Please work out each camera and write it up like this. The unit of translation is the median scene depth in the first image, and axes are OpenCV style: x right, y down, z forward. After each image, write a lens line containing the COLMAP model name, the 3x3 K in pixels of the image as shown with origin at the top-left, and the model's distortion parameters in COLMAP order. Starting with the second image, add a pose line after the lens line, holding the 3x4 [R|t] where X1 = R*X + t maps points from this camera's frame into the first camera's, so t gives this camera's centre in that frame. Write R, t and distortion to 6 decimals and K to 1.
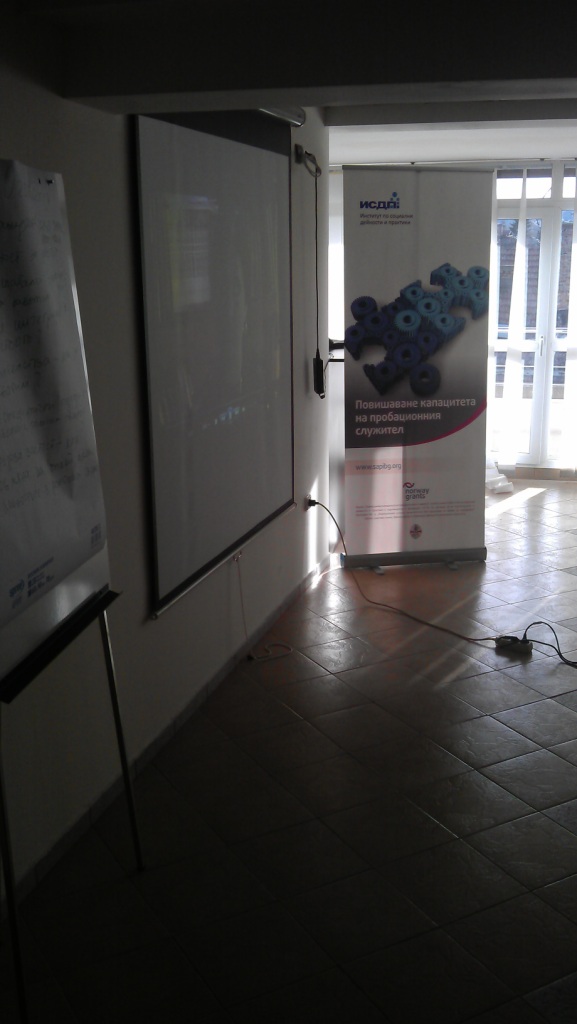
lens RADIAL K [[1025.1, 0, 290.0], [0, 1025.1, 540.3], [0, 0, 1]] dist [0.135650, -0.389540]
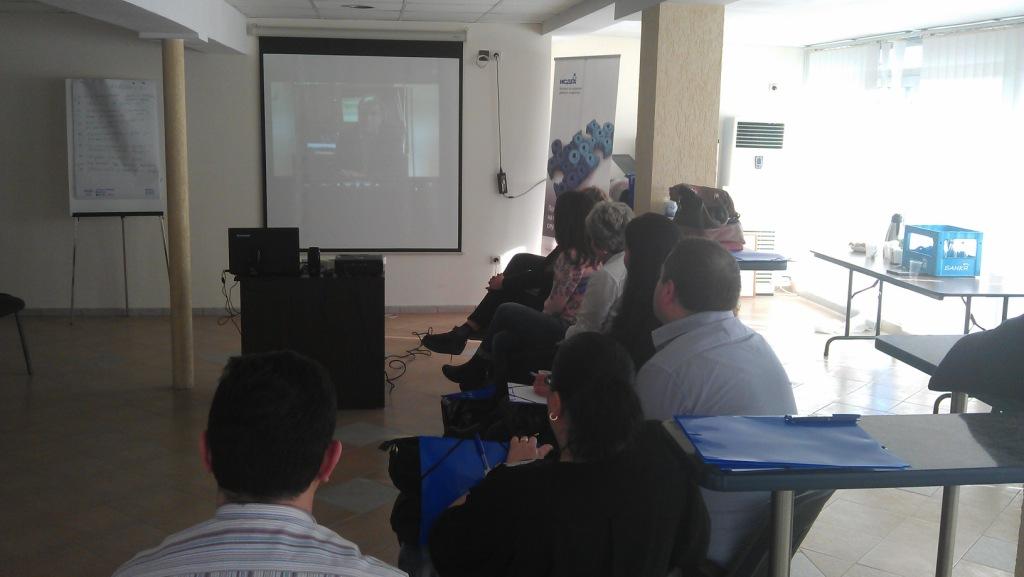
lens RADIAL K [[1025.1, 0, 512.0], [0, 1025.1, 288.5], [0, 0, 1]] dist [0.135650, -0.389540]
pose [[0.380182, 0.165251, -0.910030, 1.464088], [-0.264682, 0.962200, 0.064149, -0.101091], [0.886231, 0.216480, 0.409550, 0.354237]]
